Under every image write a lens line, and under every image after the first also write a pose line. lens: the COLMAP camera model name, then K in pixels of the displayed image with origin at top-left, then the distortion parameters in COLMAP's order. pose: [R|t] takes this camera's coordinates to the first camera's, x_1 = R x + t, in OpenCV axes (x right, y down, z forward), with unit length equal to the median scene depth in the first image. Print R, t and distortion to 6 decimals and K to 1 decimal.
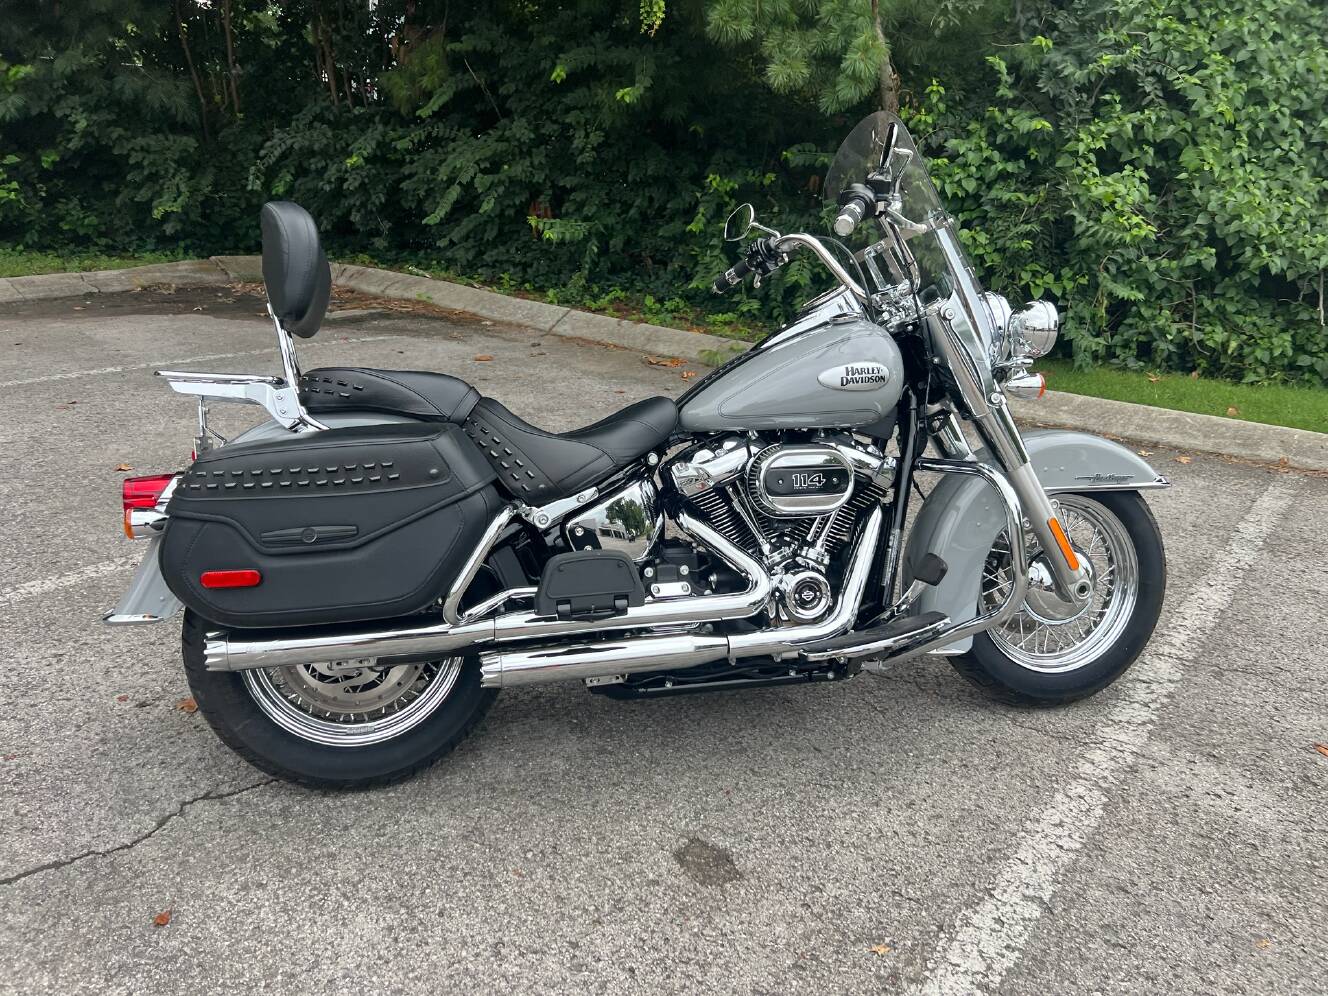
lens RADIAL K [[1005.3, 0, 673.4], [0, 1005.3, 502.8], [0, 0, 1]] dist [0.045992, -0.049035]
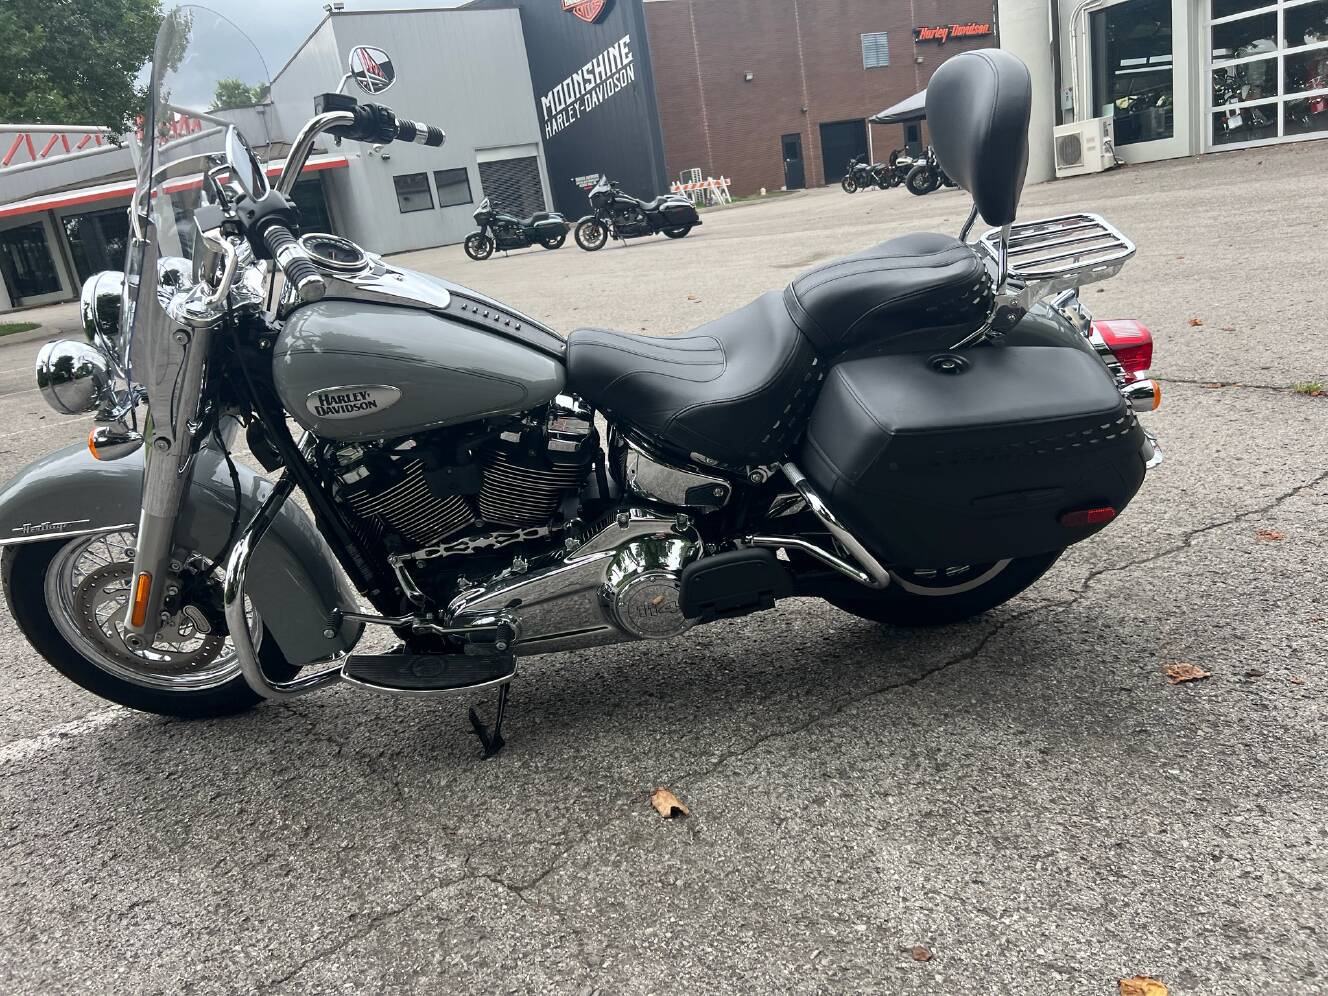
lens RADIAL K [[1005.3, 0, 669.6], [0, 1005.3, 490.7], [0, 0, 1]] dist [0.045992, -0.049035]
pose [[-0.961424, 0.005411, 0.275018, -0.122986], [0.172684, 0.790114, 0.588133, -0.187780], [-0.214113, 0.612936, -0.760569, 0.658129]]
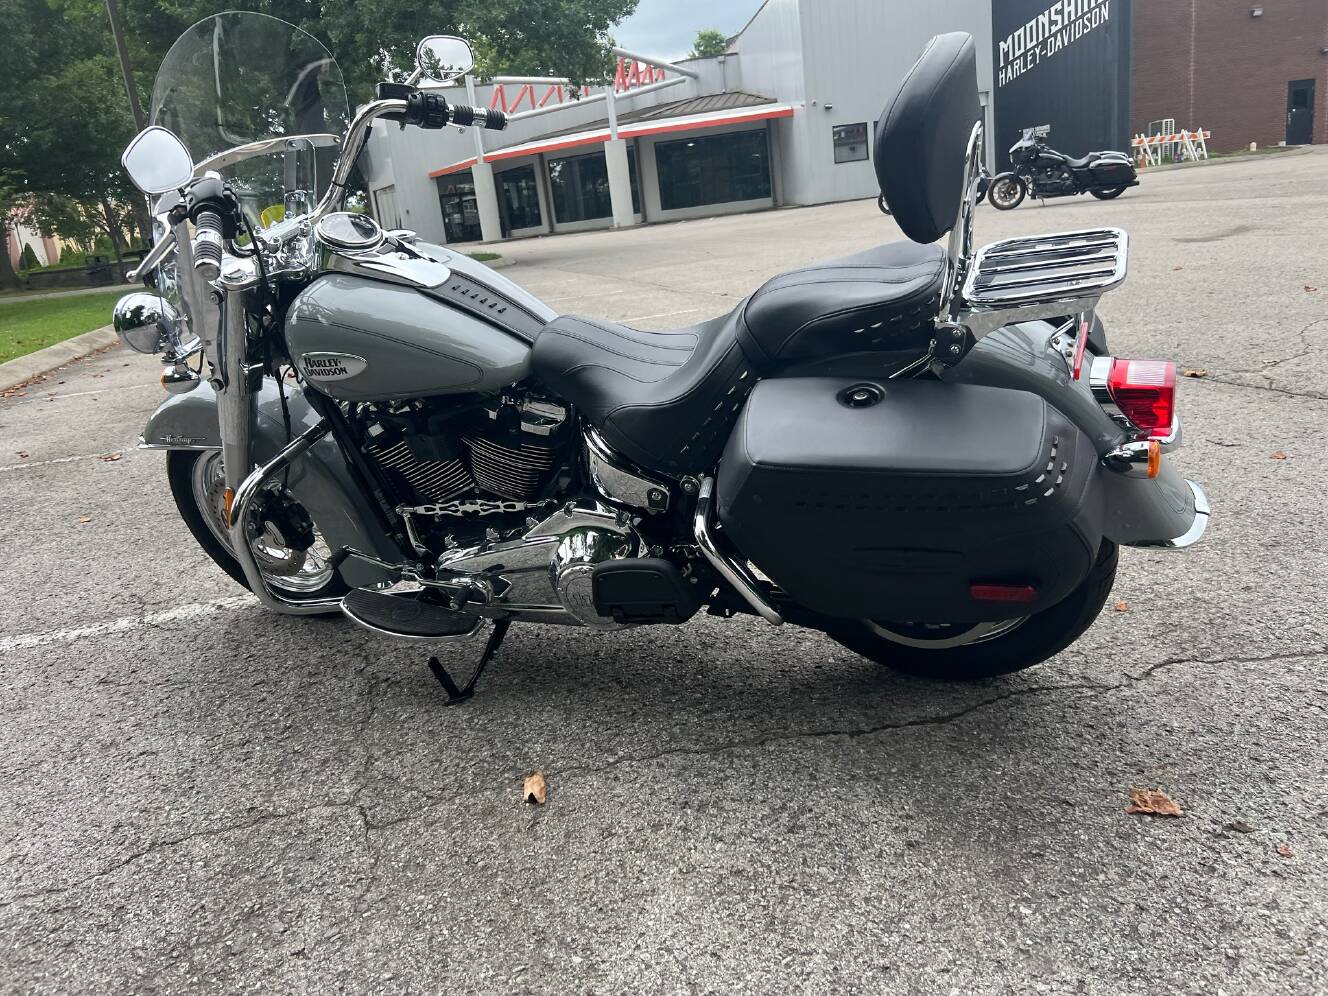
lens RADIAL K [[1005.3, 0, 670.3], [0, 1005.3, 492.1], [0, 0, 1]] dist [0.045992, -0.049035]
pose [[-0.767045, -0.145404, 0.624900, -0.250697], [0.282541, 0.797902, 0.532468, -0.162570], [-0.576032, 0.584987, -0.570945, 0.586258]]
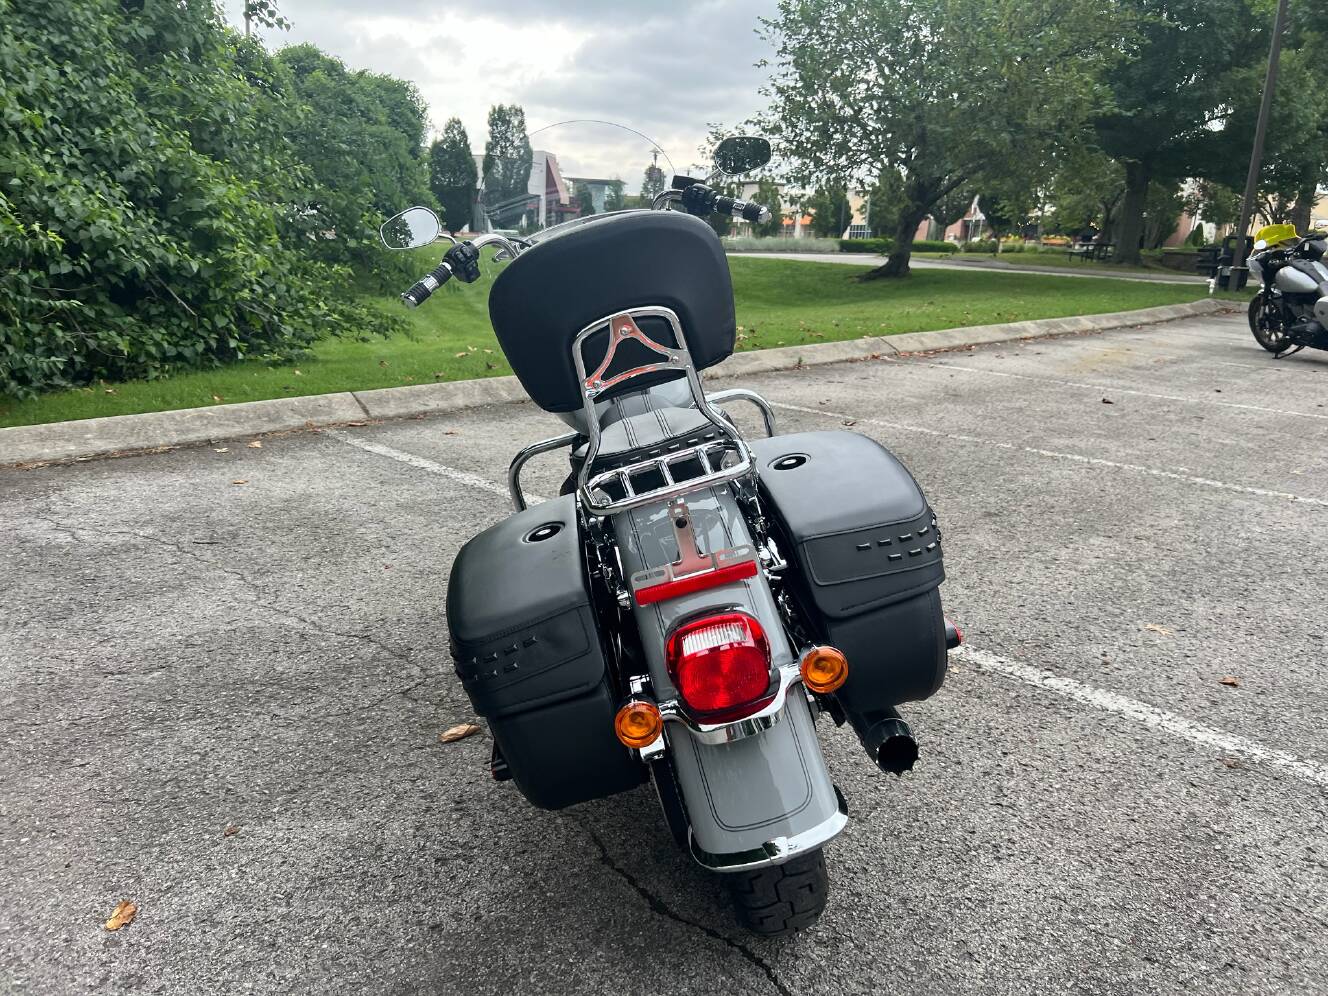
lens RADIAL K [[1005.3, 0, 674.1], [0, 1005.3, 483.8], [0, 0, 1]] dist [0.045992, -0.049035]
pose [[0.161522, -0.283896, 0.945153, -0.374094], [0.306490, 0.924801, 0.225406, -0.091933], [-0.938070, 0.253272, 0.236387, 0.288140]]
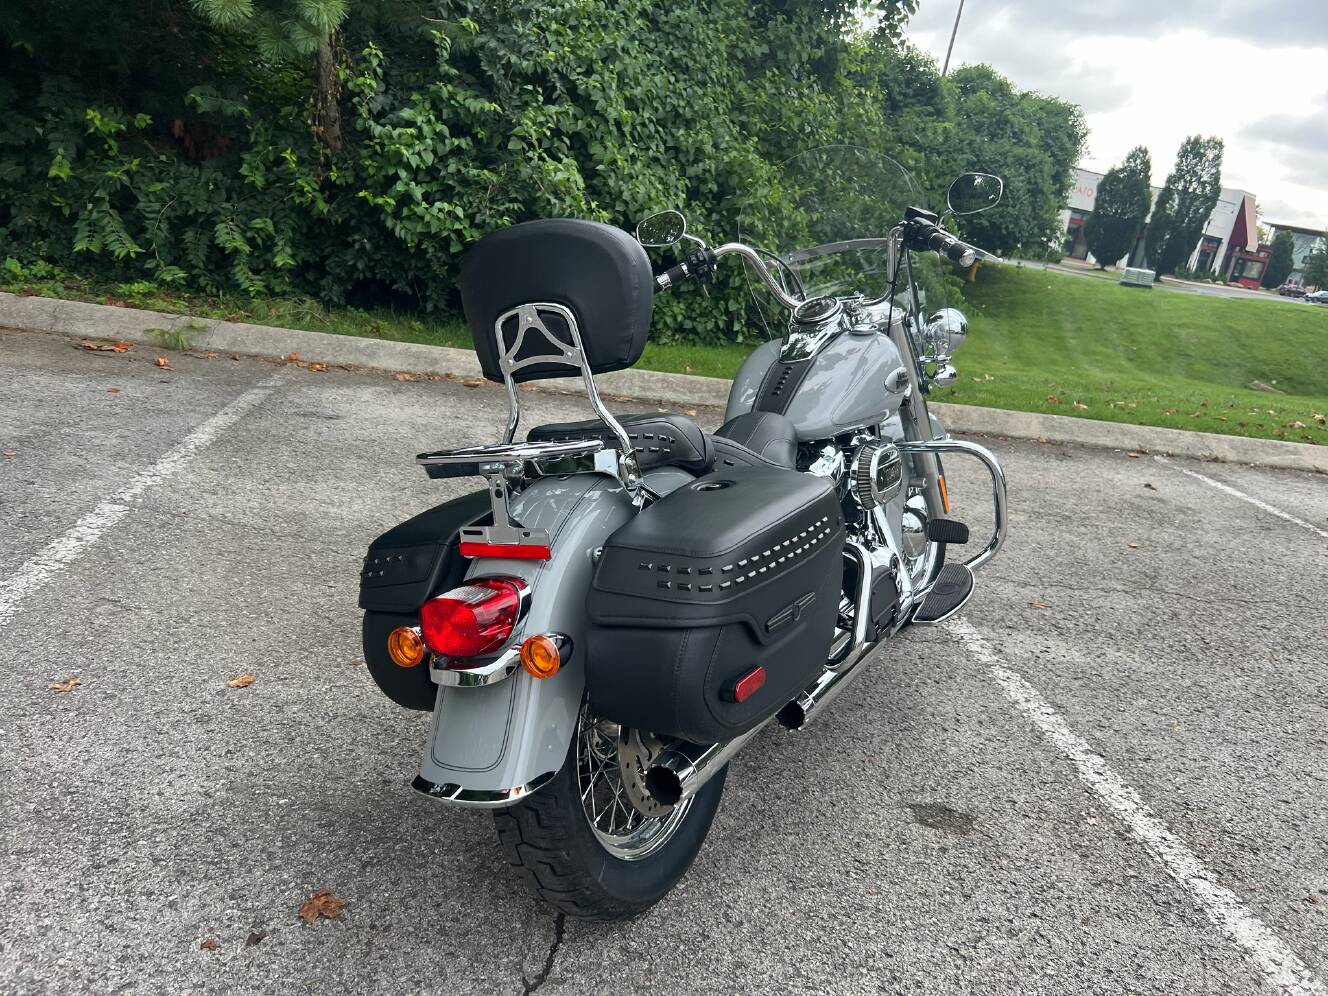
lens RADIAL K [[1005.3, 0, 672.9], [0, 1005.3, 488.4], [0, 0, 1]] dist [0.045992, -0.049035]
pose [[0.704270, -0.147810, 0.694374, -0.306735], [0.122080, 0.988731, 0.086649, -0.049712], [-0.699357, 0.023745, 0.714378, 0.128329]]
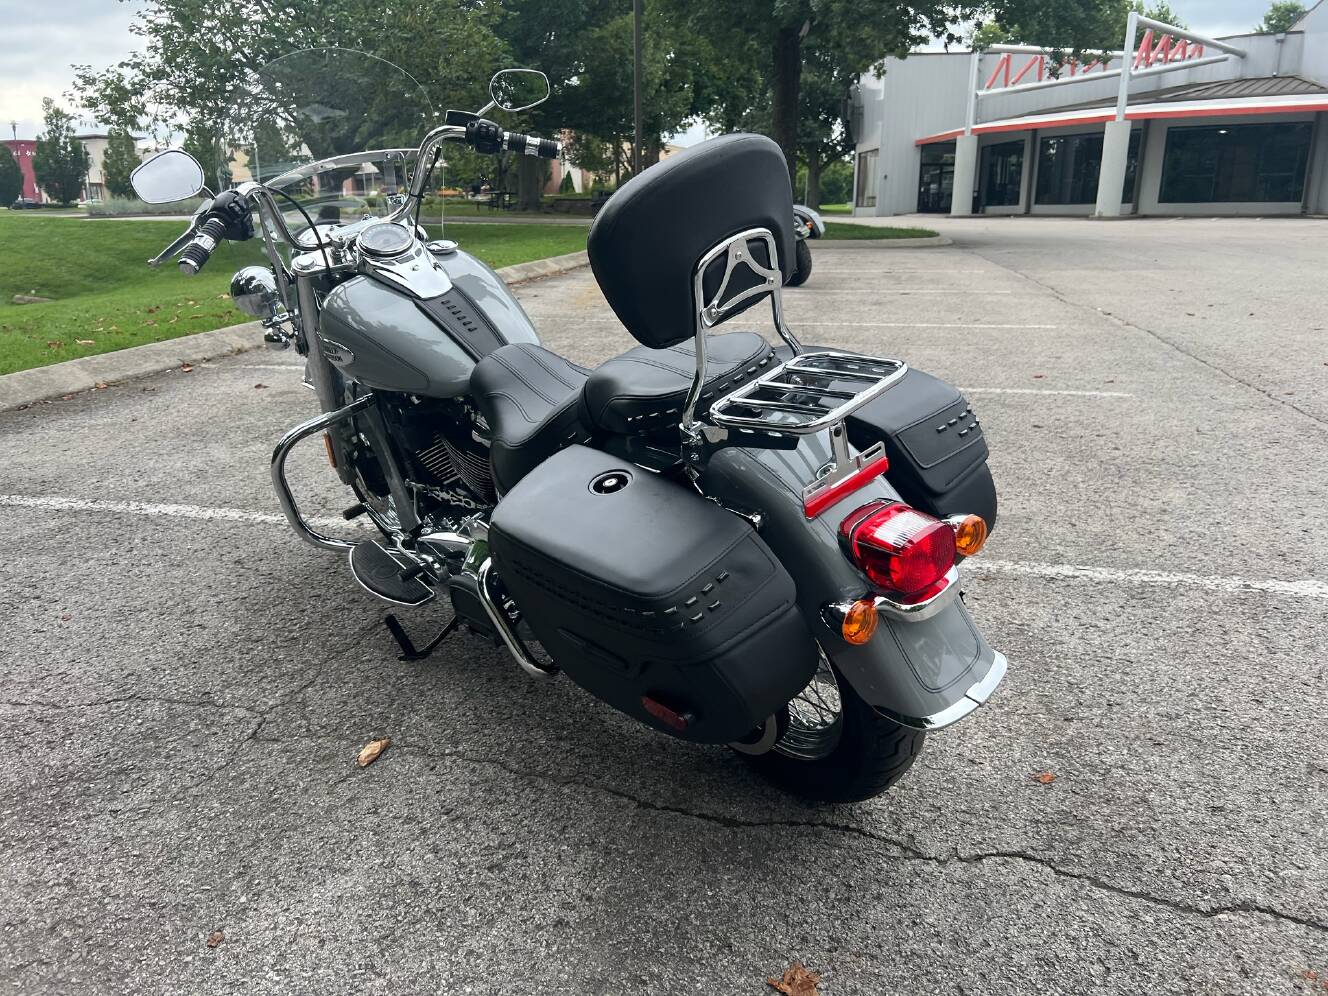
lens RADIAL K [[1005.3, 0, 671.5], [0, 1005.3, 491.4], [0, 0, 1]] dist [0.045992, -0.049035]
pose [[-0.397953, -0.304968, 0.865233, -0.357235], [0.296126, 0.849945, 0.435778, -0.136705], [-0.868299, 0.429637, -0.247929, 0.444282]]
